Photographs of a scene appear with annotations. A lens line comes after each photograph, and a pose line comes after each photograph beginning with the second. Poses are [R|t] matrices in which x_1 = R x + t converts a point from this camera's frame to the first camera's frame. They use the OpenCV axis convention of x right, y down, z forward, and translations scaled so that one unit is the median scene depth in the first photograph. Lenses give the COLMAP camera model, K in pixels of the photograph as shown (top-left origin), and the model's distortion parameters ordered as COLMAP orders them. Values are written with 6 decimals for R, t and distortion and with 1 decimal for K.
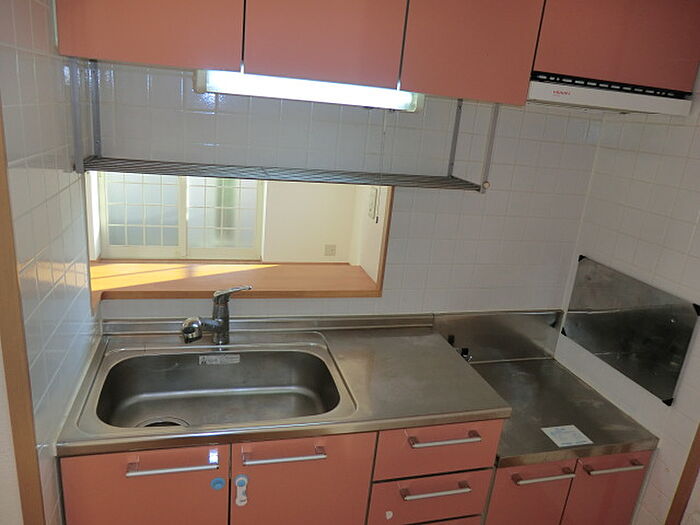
lens RADIAL K [[510.0, 0, 350.0], [0, 510.0, 262.5], [0, 0, 1]] dist [-0.112999, 0.130145]
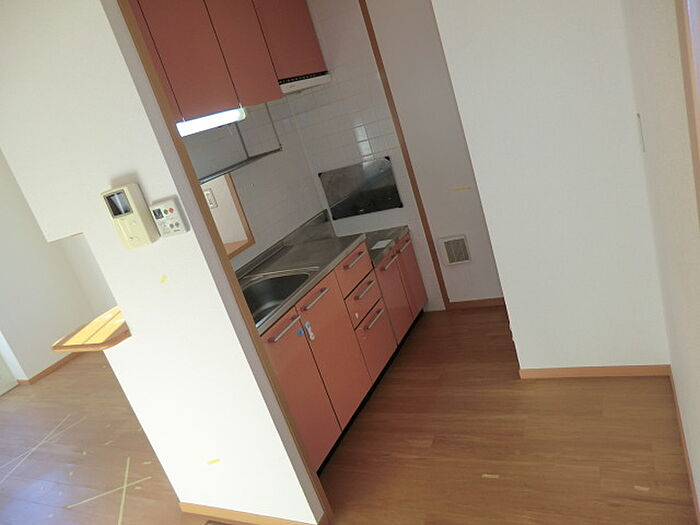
lens RADIAL K [[510.0, 0, 350.0], [0, 510.0, 262.5], [0, 0, 1]] dist [-0.112999, 0.130145]
pose [[0.598162, -0.498162, 0.627724, -0.917891], [0.548470, 0.825597, 0.132555, 0.083051], [-0.584281, 0.264998, 0.767067, -0.412871]]
